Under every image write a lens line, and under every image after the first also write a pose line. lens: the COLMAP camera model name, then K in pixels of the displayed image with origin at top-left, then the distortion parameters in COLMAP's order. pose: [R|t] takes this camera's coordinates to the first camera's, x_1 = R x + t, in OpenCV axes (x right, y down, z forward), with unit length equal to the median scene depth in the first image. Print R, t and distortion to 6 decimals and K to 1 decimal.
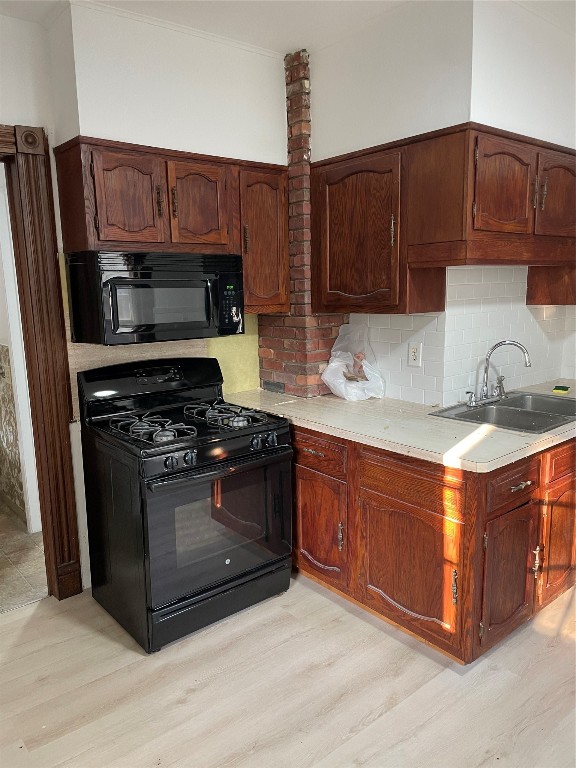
lens RADIAL K [[581.2, 0, 283.3], [0, 581.2, 387.8], [0, 0, 1]] dist [0.101215, -0.133534]
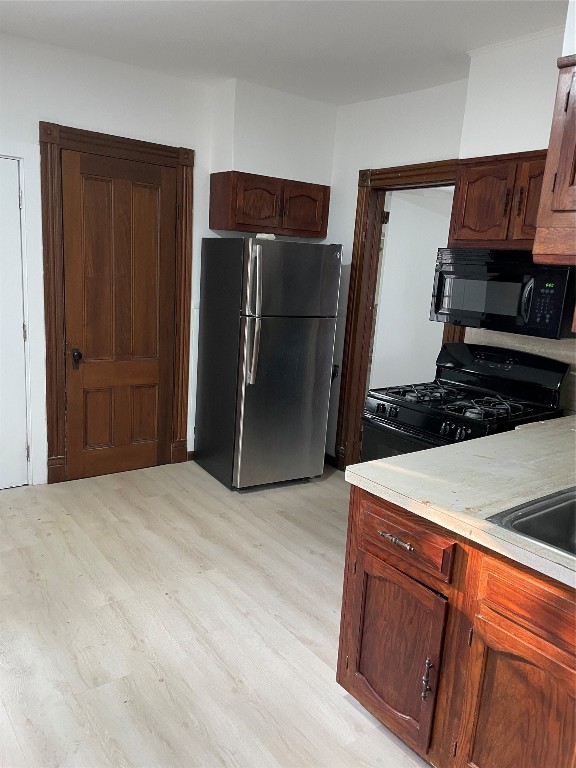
lens RADIAL K [[581.2, 0, 283.3], [0, 581.2, 387.8], [0, 0, 1]] dist [0.101215, -0.133534]
pose [[-0.054011, 0.221413, -0.973683, 0.985465], [-0.234555, 0.945010, 0.227904, -0.148256], [0.970601, 0.240691, 0.000892, 0.700043]]
